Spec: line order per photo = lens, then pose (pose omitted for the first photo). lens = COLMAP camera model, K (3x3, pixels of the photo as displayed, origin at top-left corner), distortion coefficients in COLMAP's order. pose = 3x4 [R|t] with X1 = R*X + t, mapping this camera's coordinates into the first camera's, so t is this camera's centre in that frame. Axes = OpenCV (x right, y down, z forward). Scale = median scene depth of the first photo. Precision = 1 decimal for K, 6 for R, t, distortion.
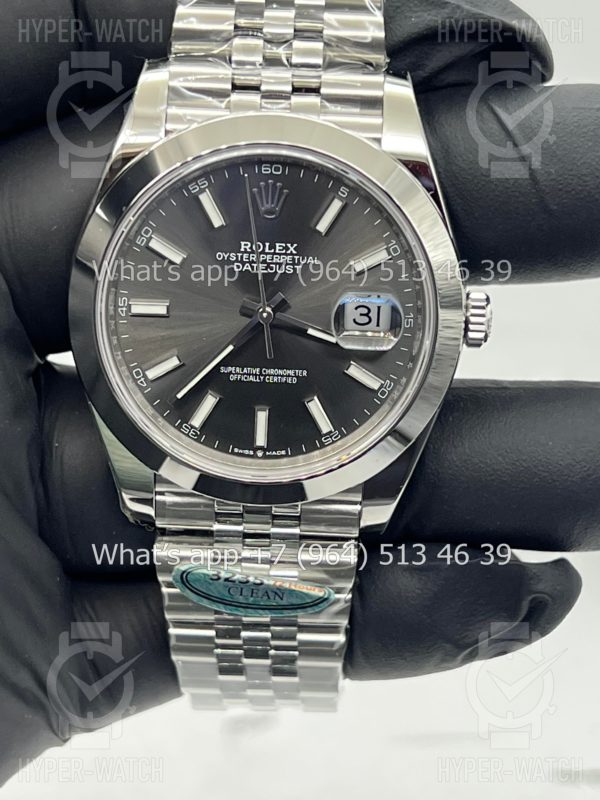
lens RADIAL K [[1791.4, 0, 300.0], [0, 1791.4, 400.0], [0, 0, 1]] dist [0.046196, 0.179897]
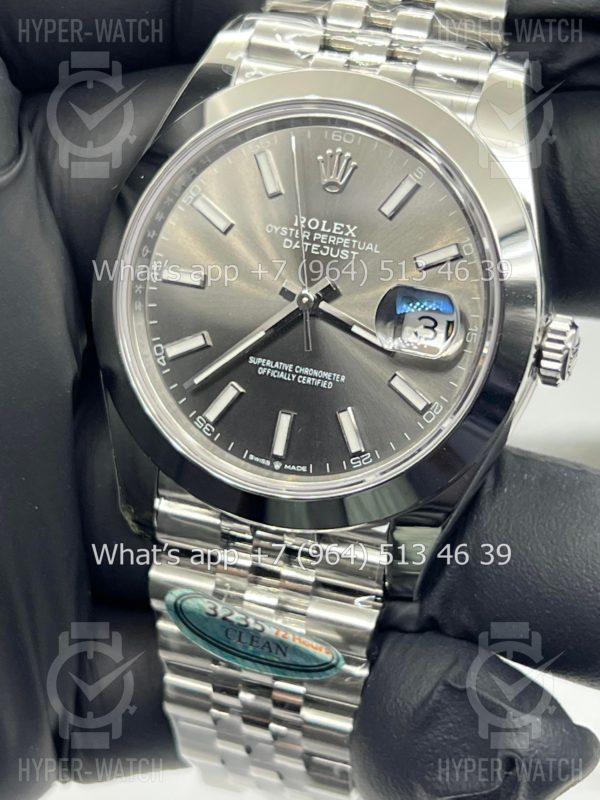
lens RADIAL K [[1791.4, 0, 300.0], [0, 1791.4, 400.0], [0, 0, 1]] dist [0.046196, 0.179897]
pose [[0.958116, 0.157179, -0.239393, 0.188033], [-0.196753, 0.968686, -0.151448, 0.127433], [0.208092, 0.192206, 0.959038, 0.184201]]
